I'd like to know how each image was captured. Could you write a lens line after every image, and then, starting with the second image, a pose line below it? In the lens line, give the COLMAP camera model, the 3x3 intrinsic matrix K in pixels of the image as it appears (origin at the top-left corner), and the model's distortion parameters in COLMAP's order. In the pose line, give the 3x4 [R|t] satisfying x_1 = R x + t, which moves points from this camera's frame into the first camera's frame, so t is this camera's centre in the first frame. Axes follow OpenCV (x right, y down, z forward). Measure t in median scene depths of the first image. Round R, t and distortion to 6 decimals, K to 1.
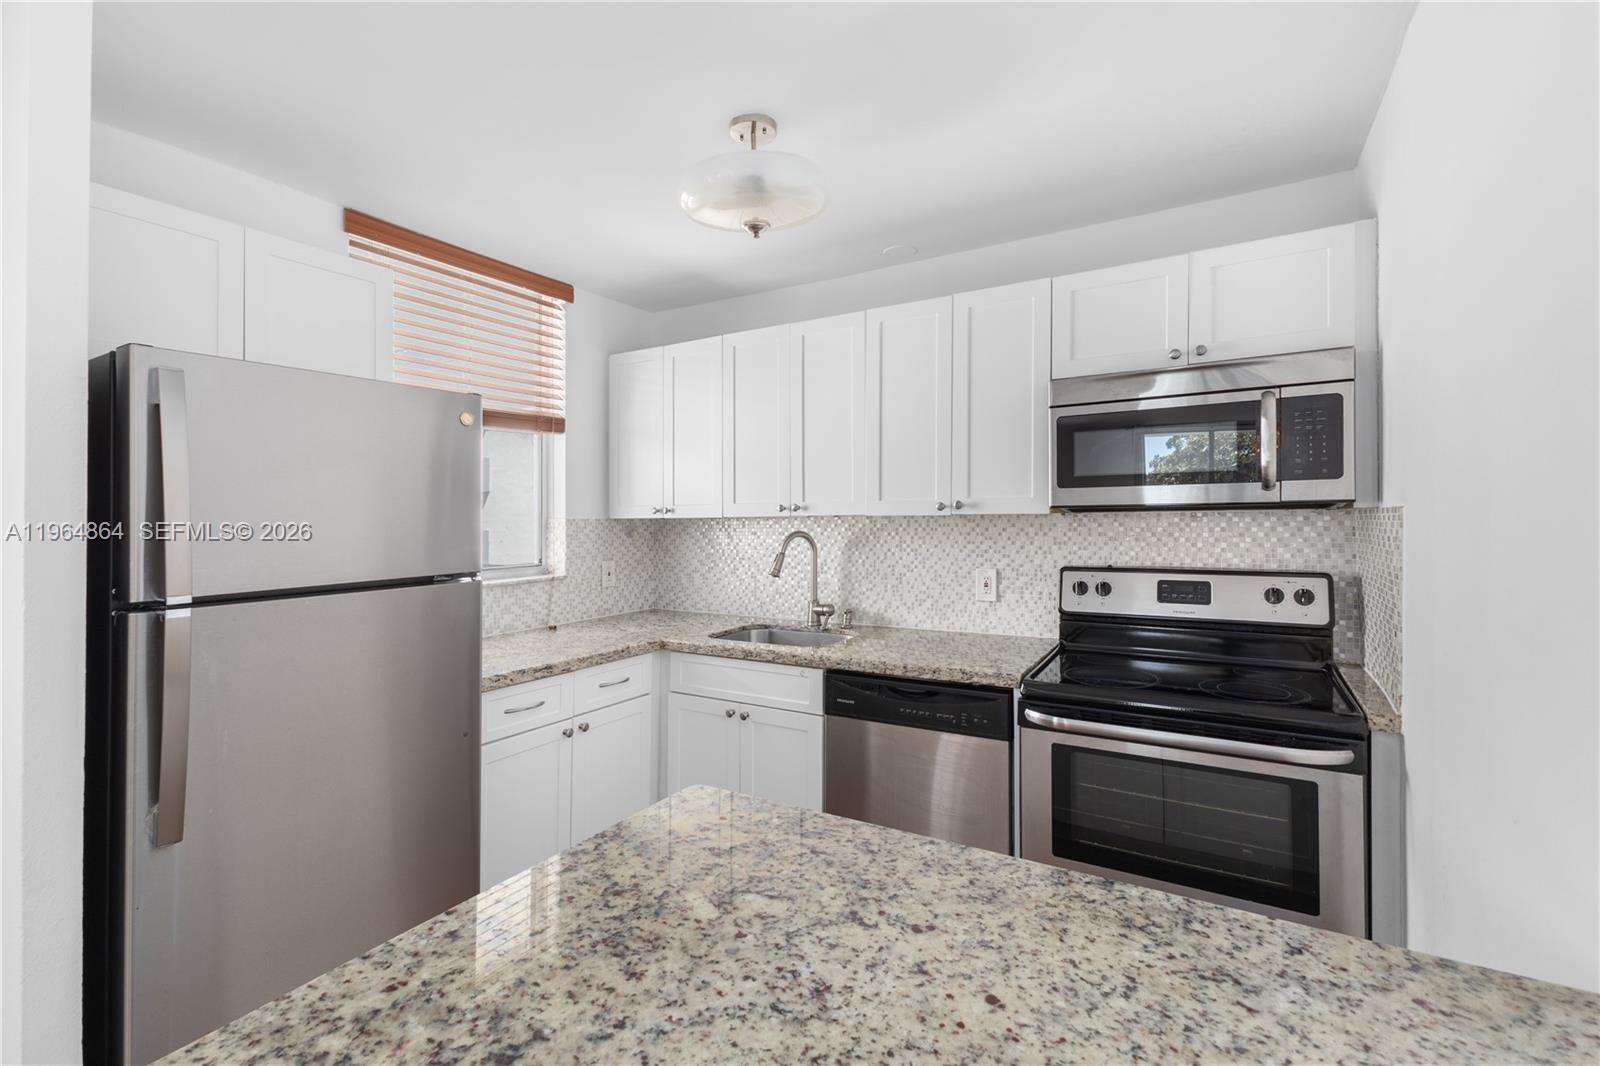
lens RADIAL K [[693.1, 0, 778.3], [0, 693.1, 515.2], [0, 0, 1]] dist [0.023023, -0.007375]
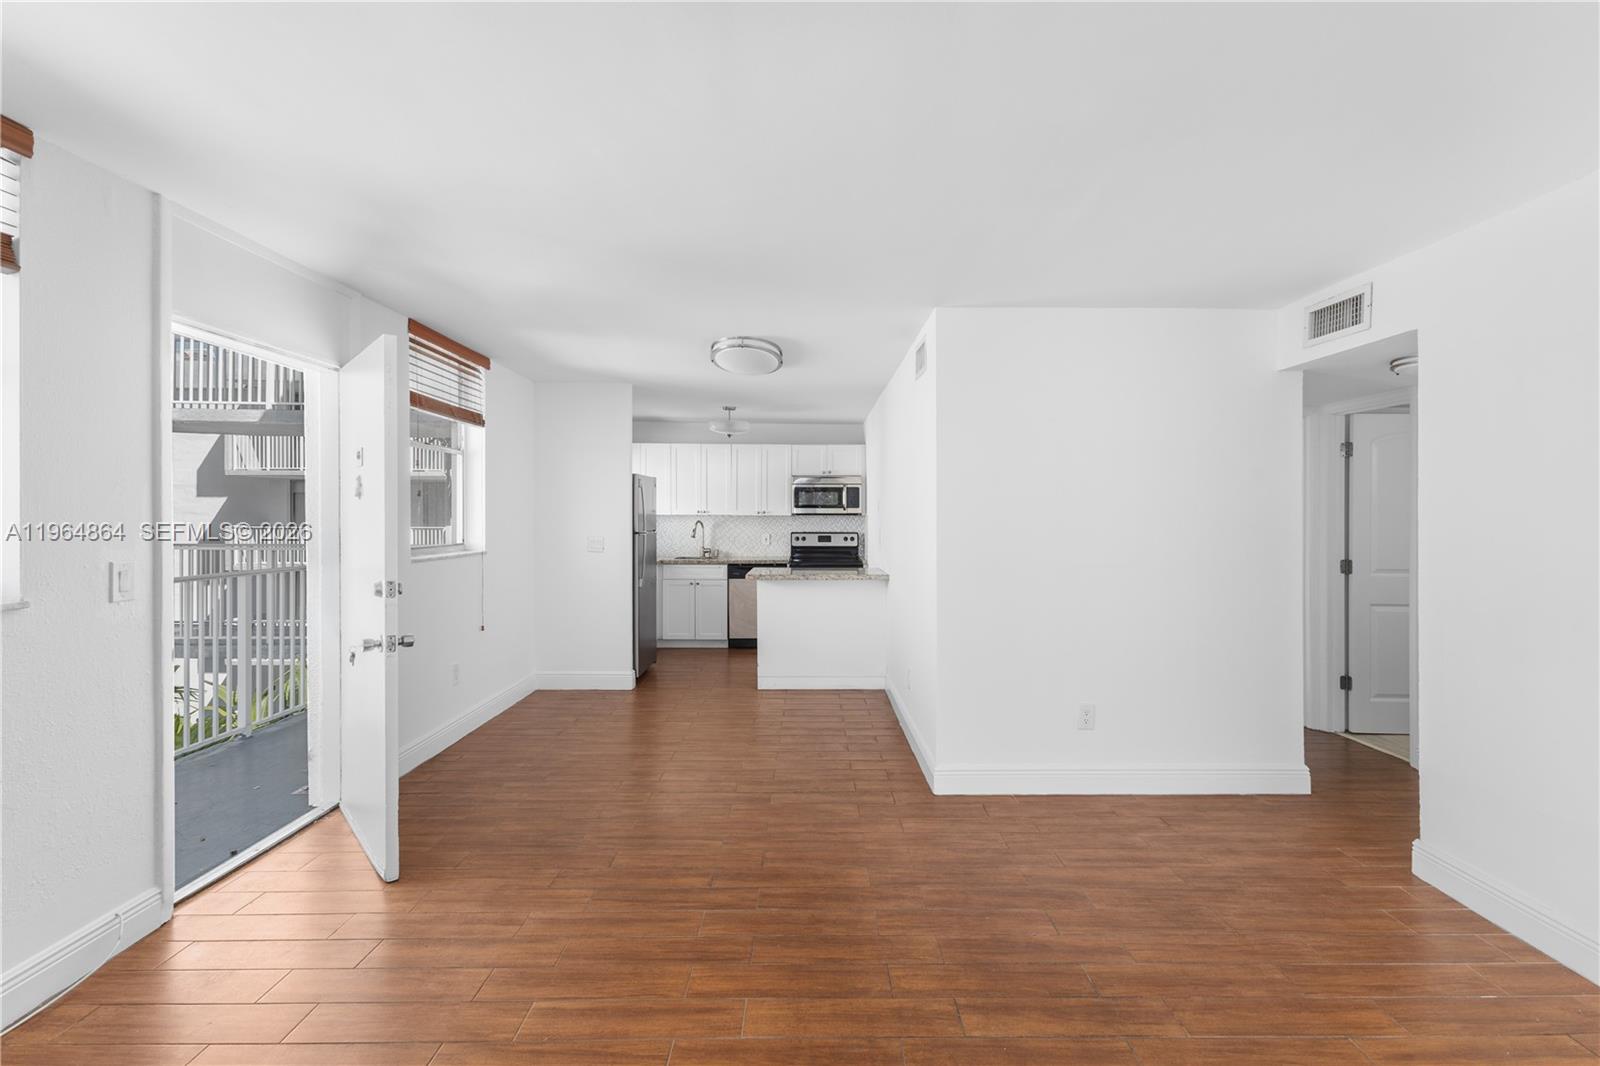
lens RADIAL K [[693.1, 0, 817.1], [0, 693.1, 528.1], [0, 0, 1]] dist [0.023023, -0.007375]
pose [[0.848057, 0.005089, 0.529880, -1.197457], [-0.016367, 0.999728, 0.016594, 0.000125], [-0.529652, -0.022745, 0.847910, -1.780172]]
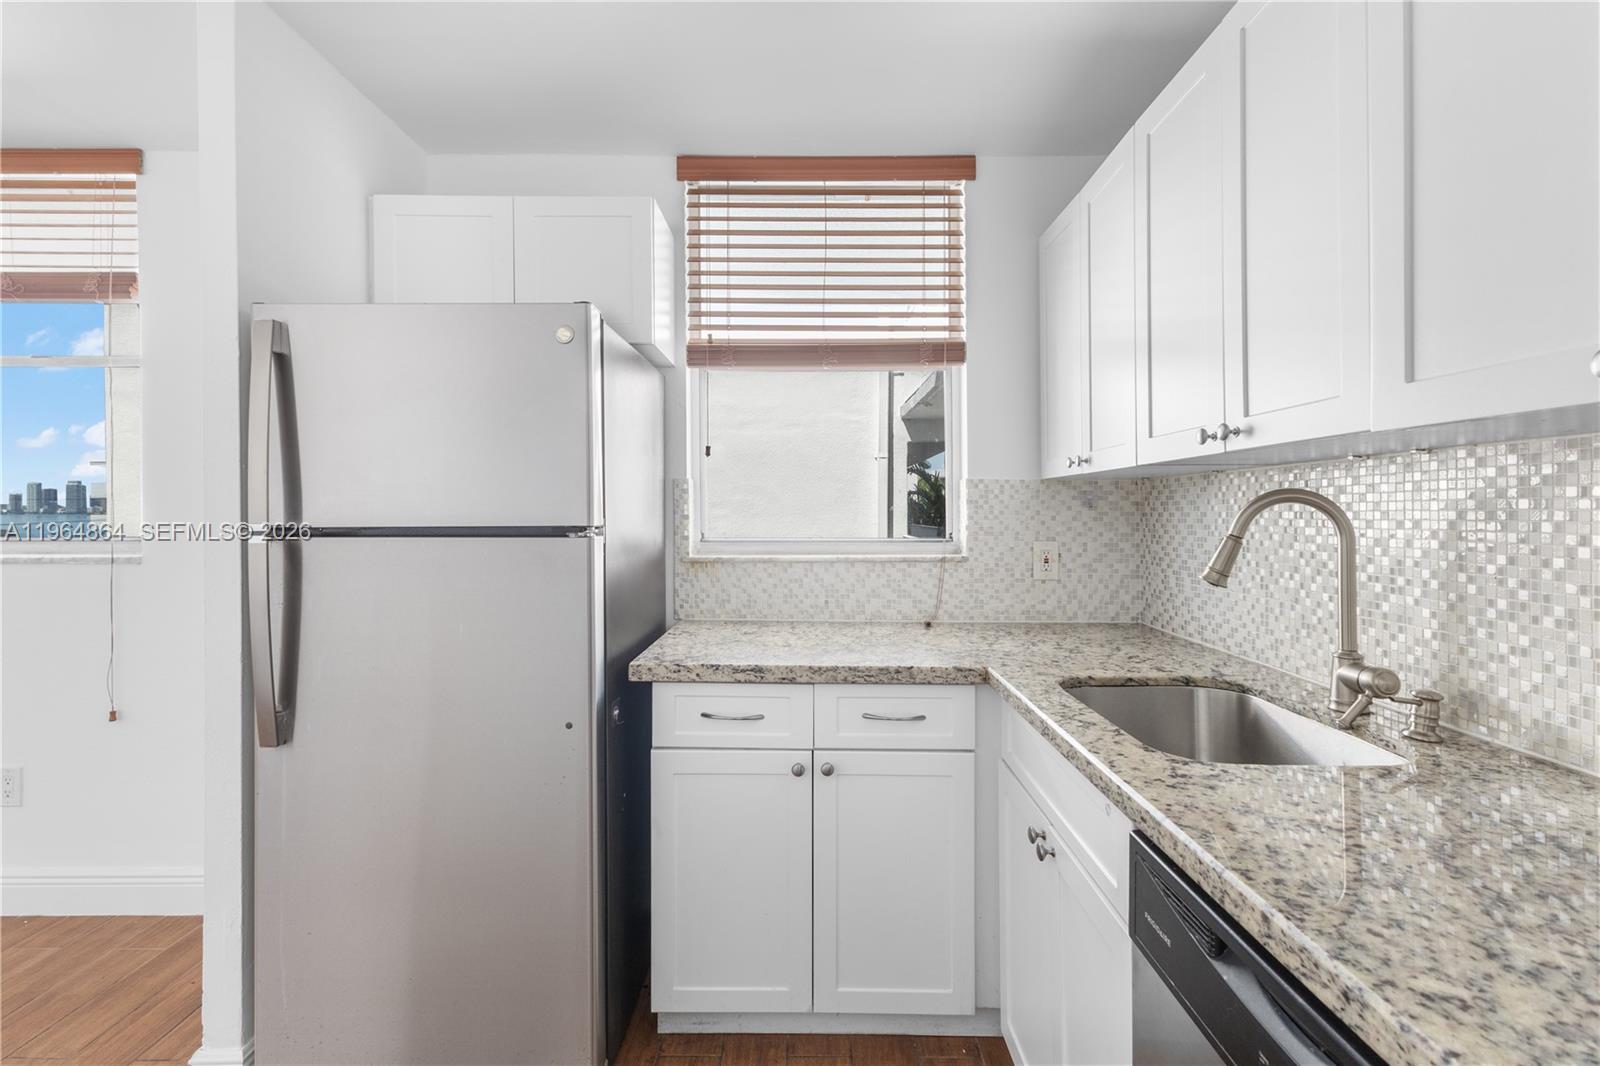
lens RADIAL K [[693.1, 0, 888.0], [0, 693.1, 511.4], [0, 0, 1]] dist [0.023023, -0.007375]
pose [[0.526385, 0.005619, -0.850228, 0.330732], [-0.003206, 0.999984, 0.004624, 0.044088], [0.850240, 0.000292, 0.526394, 0.667390]]
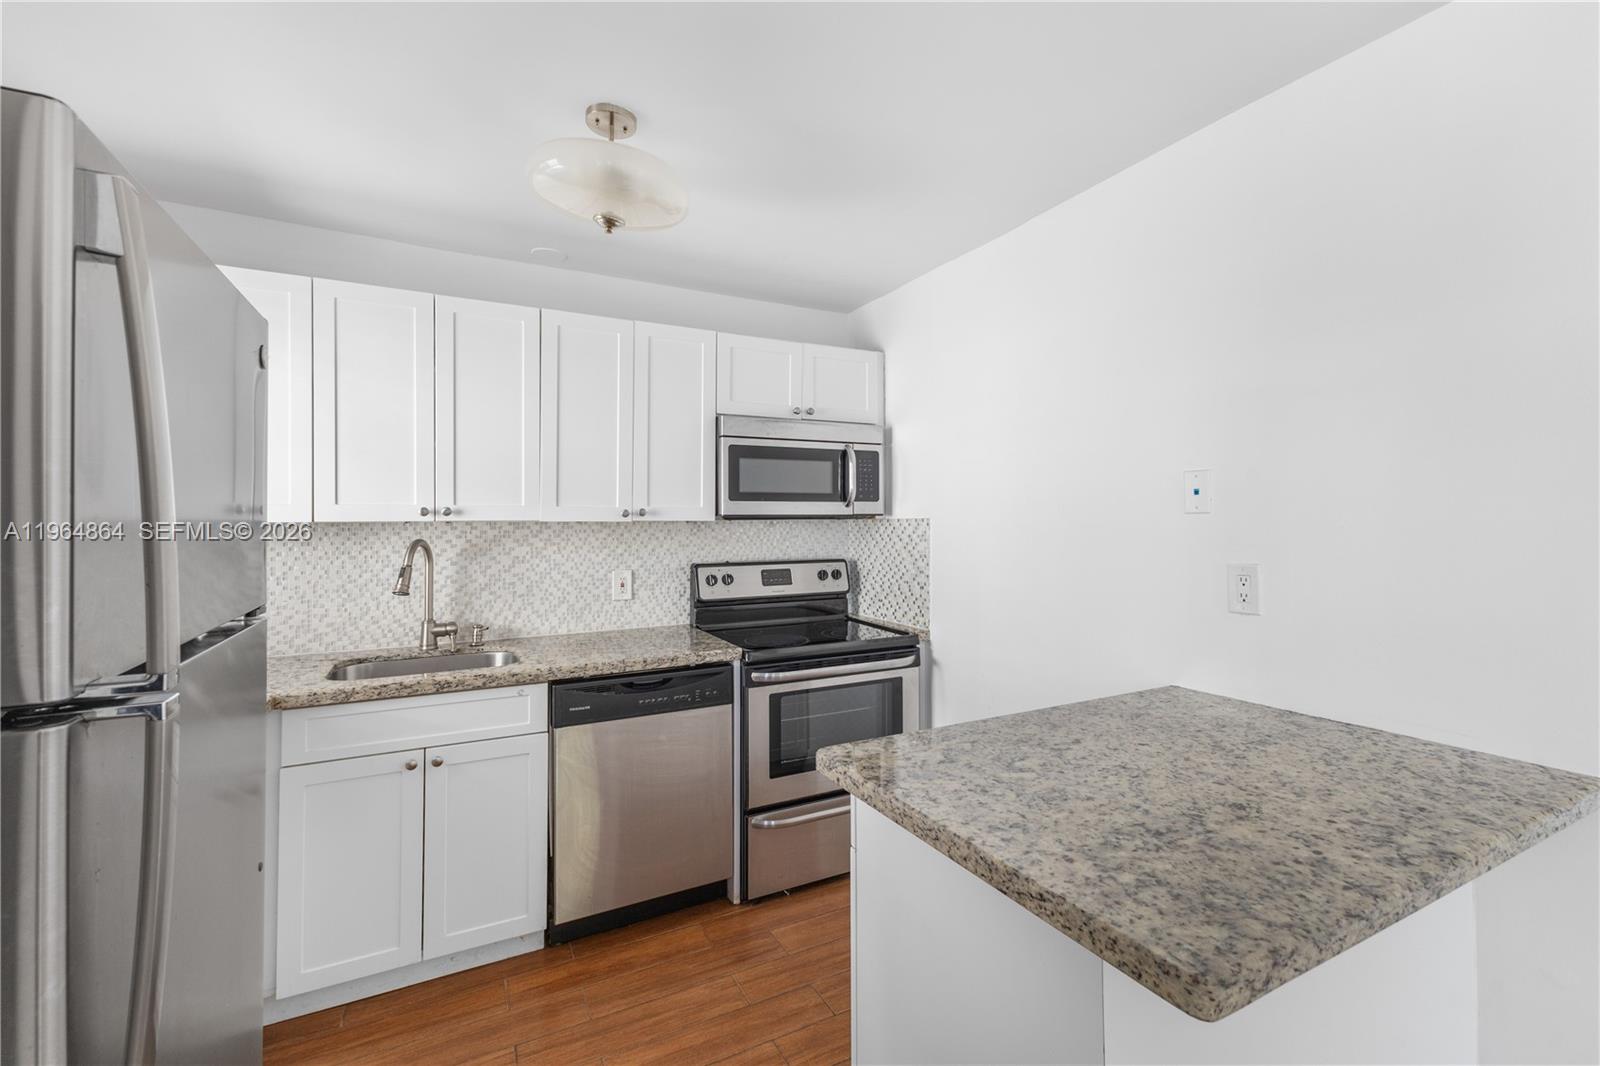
lens RADIAL K [[693.1, 0, 809.7], [0, 693.1, 513.3], [0, 0, 1]] dist [0.023023, -0.007375]
pose [[0.520578, 0.019322, 0.853596, -0.543864], [-0.005094, 0.999796, -0.019524, 0.007504], [-0.853799, 0.005816, 0.520570, 0.196998]]
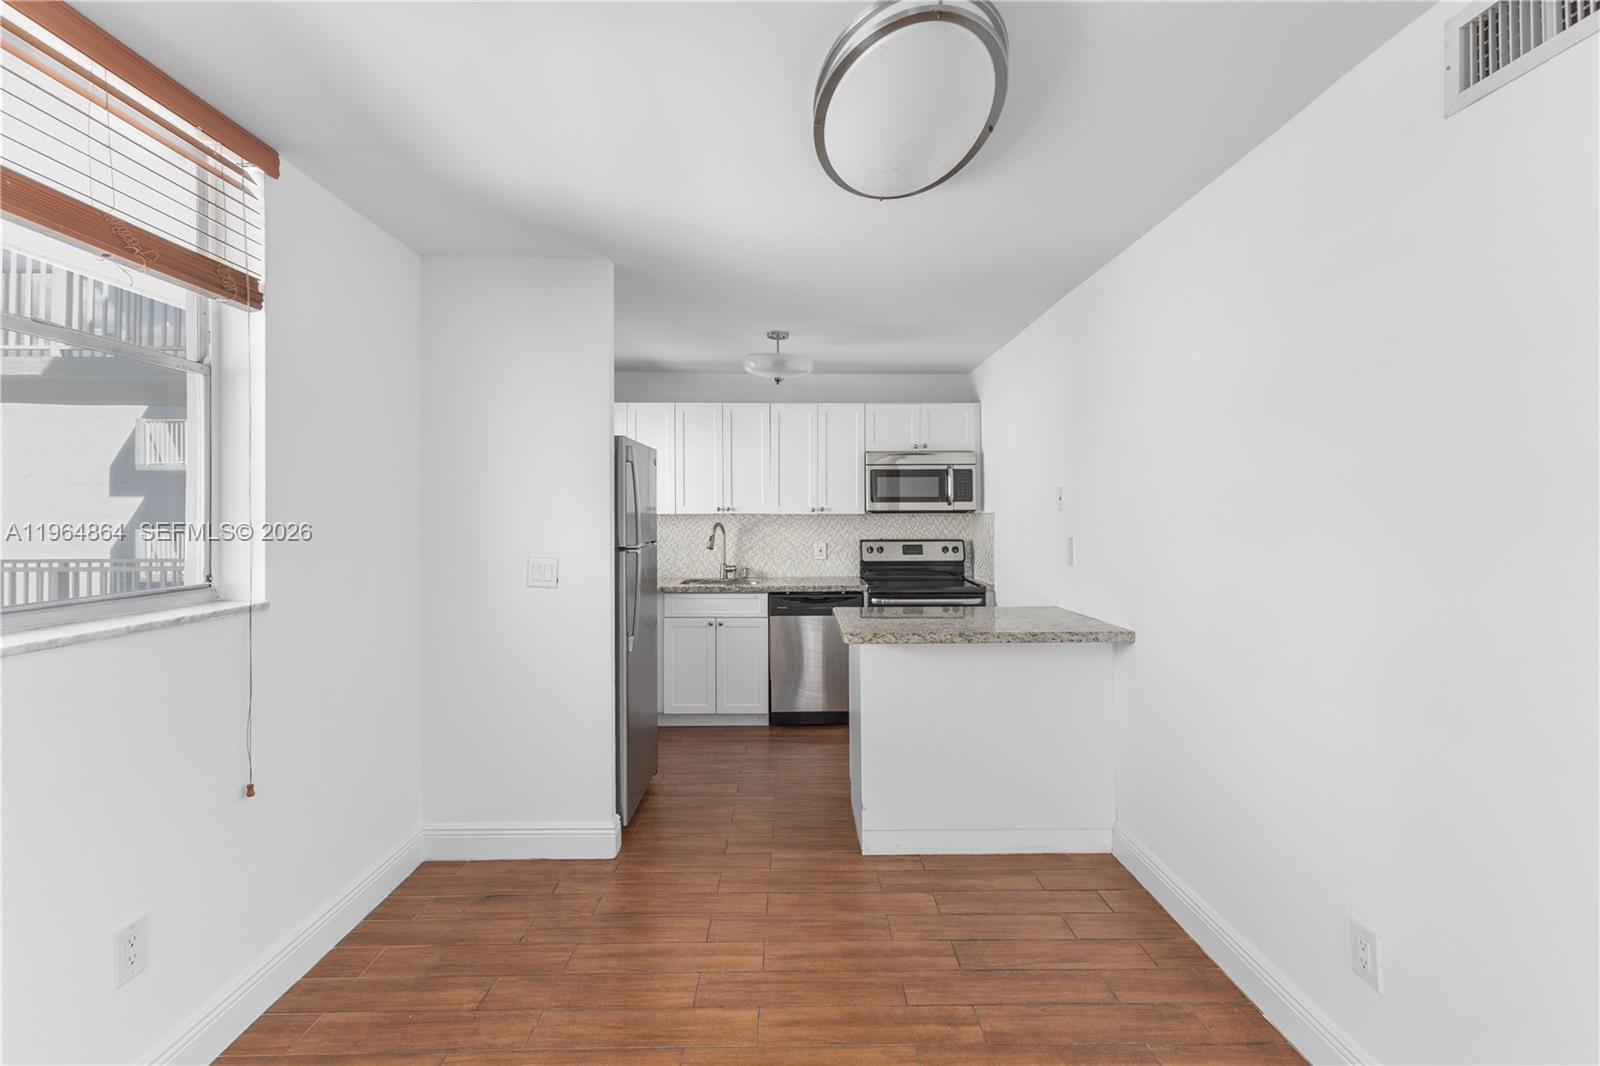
lens RADIAL K [[693.1, 0, 777.2], [0, 693.1, 511.9], [0, 0, 1]] dist [0.023023, -0.007375]
pose [[0.865678, 0.009577, 0.500510, -0.855834], [-0.008968, 0.999953, -0.003624, 0.000961], [-0.500522, -0.001351, 0.865723, -0.670580]]
